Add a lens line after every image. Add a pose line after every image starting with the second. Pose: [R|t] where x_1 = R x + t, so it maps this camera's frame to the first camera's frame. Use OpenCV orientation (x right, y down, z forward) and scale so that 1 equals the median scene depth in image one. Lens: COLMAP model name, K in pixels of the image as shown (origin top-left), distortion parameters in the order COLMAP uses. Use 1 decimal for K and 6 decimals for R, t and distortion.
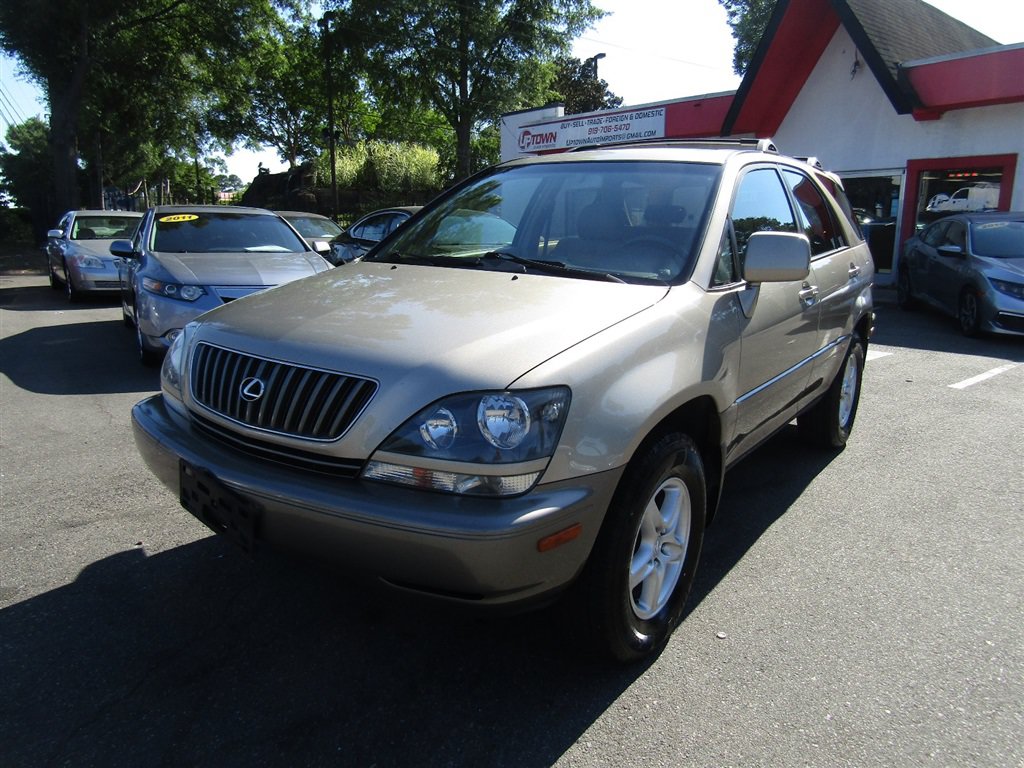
lens RADIAL K [[724.1, 0, 510.2], [0, 724.1, 378.6], [0, 0, 1]] dist [-0.015055, 0.000328]
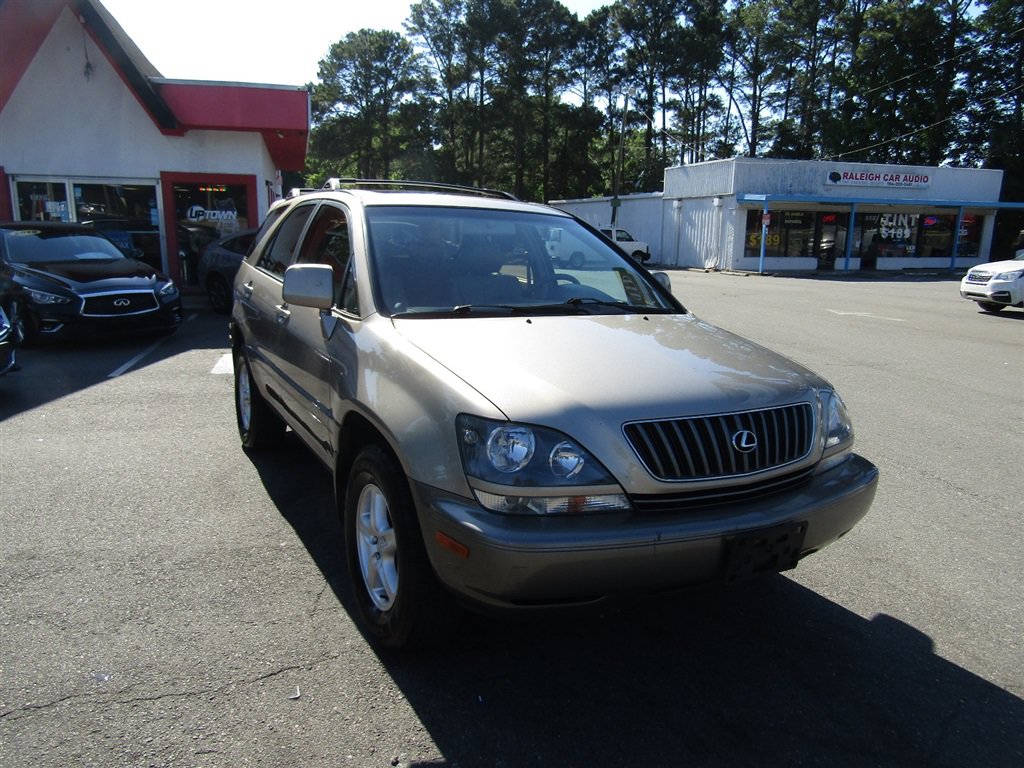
lens RADIAL K [[724.1, 0, 510.2], [0, 724.1, 378.6], [0, 0, 1]] dist [-0.015055, 0.000328]
pose [[0.402691, -0.174042, 0.898638, -0.250244], [0.169321, 0.978977, 0.113727, -0.045112], [-0.899539, 0.106361, 0.423694, 0.141976]]
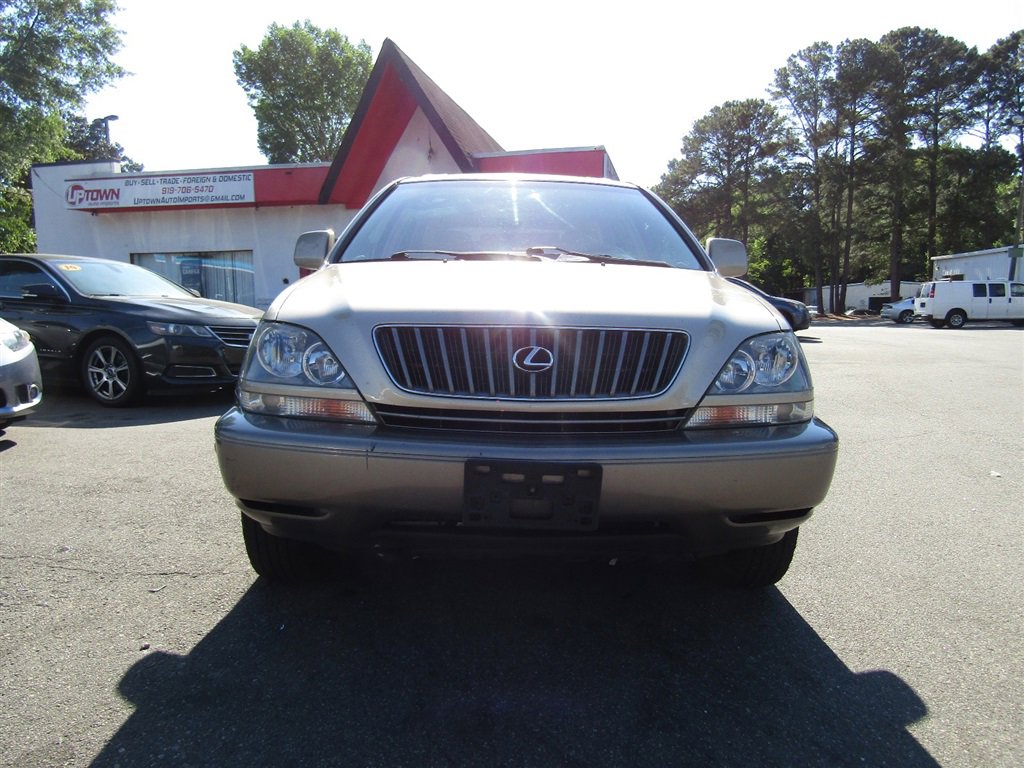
lens RADIAL K [[716.5, 0, 507.8], [0, 716.5, 380.6], [0, 0, 1]] dist [-0.002651, -0.009356]
pose [[0.796944, -0.069994, 0.599984, -0.154628], [0.130484, 0.989761, -0.057853, 0.014904], [-0.589792, 0.124394, 0.797917, 0.052641]]
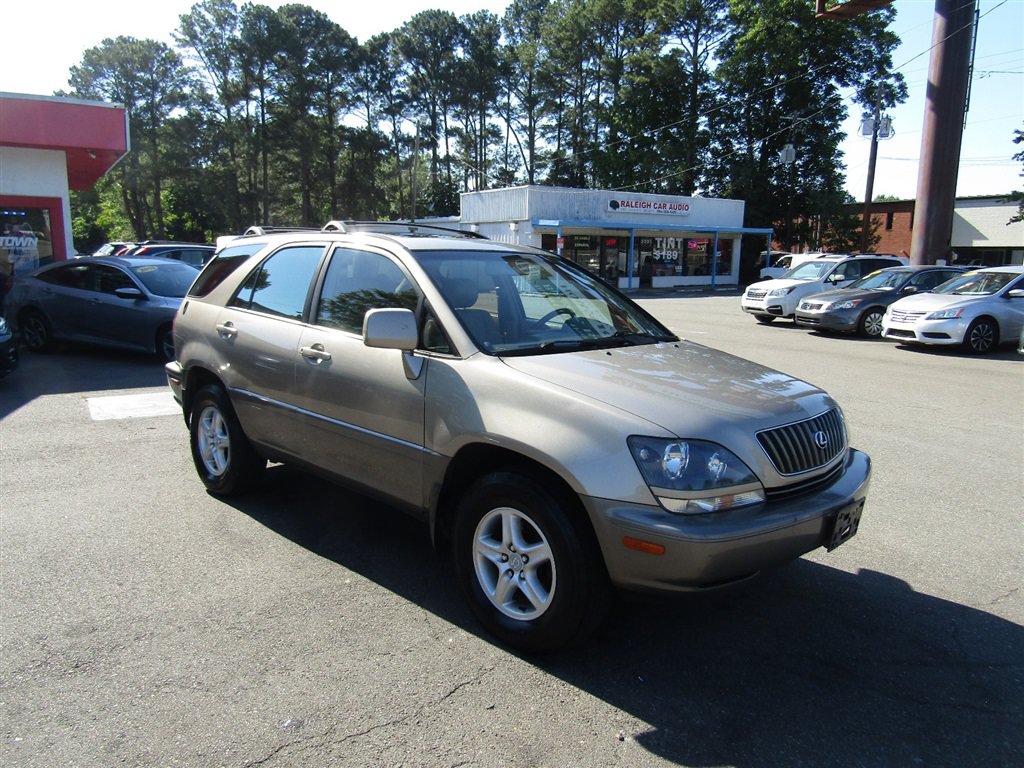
lens RADIAL K [[724.1, 0, 510.2], [0, 724.1, 378.6], [0, 0, 1]] dist [-0.015055, 0.000328]
pose [[0.112771, -0.162856, 0.980184, -0.305377], [0.189217, 0.971944, 0.139718, -0.071101], [-0.975438, 0.169712, 0.140422, 0.232809]]
